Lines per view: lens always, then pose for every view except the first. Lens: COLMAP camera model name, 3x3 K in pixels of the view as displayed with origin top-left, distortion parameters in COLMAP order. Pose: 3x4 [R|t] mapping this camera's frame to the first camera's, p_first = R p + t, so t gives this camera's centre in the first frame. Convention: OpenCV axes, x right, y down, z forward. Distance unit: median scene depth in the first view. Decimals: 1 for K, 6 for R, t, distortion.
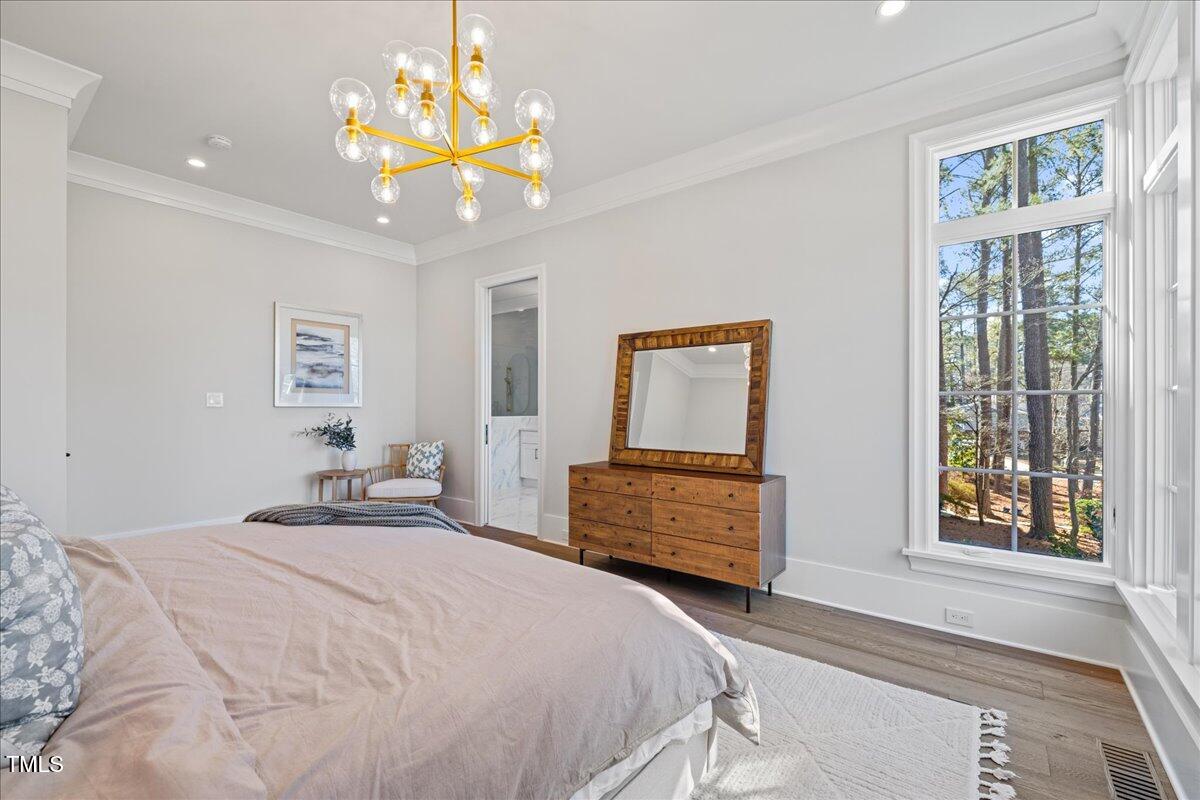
lens RADIAL K [[508.7, 0, 606.3], [0, 508.7, 401.4], [0, 0, 1]] dist [-0.002015, -0.000109]
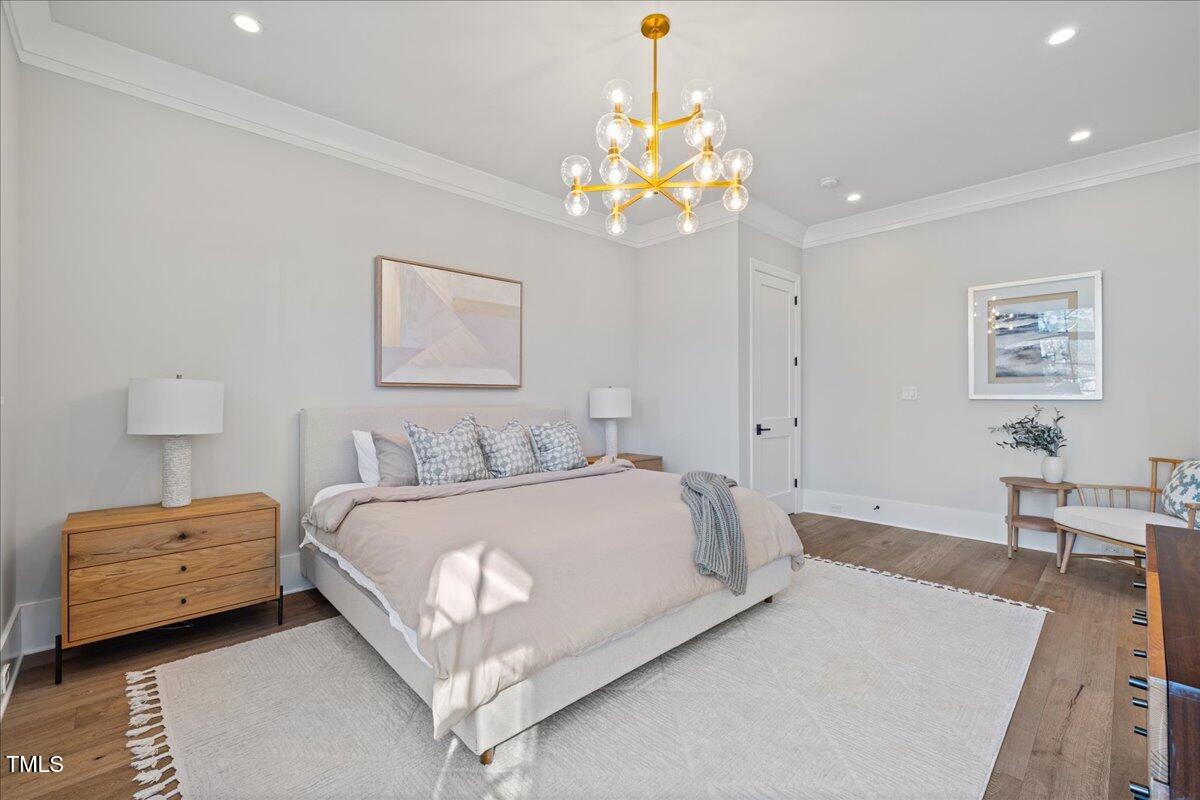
lens RADIAL K [[508.7, 0, 606.3], [0, 508.7, 401.4], [0, 0, 1]] dist [-0.002015, -0.000109]
pose [[-0.145134, 0.001690, -0.989411, 0.362906], [0.009299, 0.999957, 0.000343, 0.007488], [0.989368, -0.009151, -0.145143, 0.451452]]
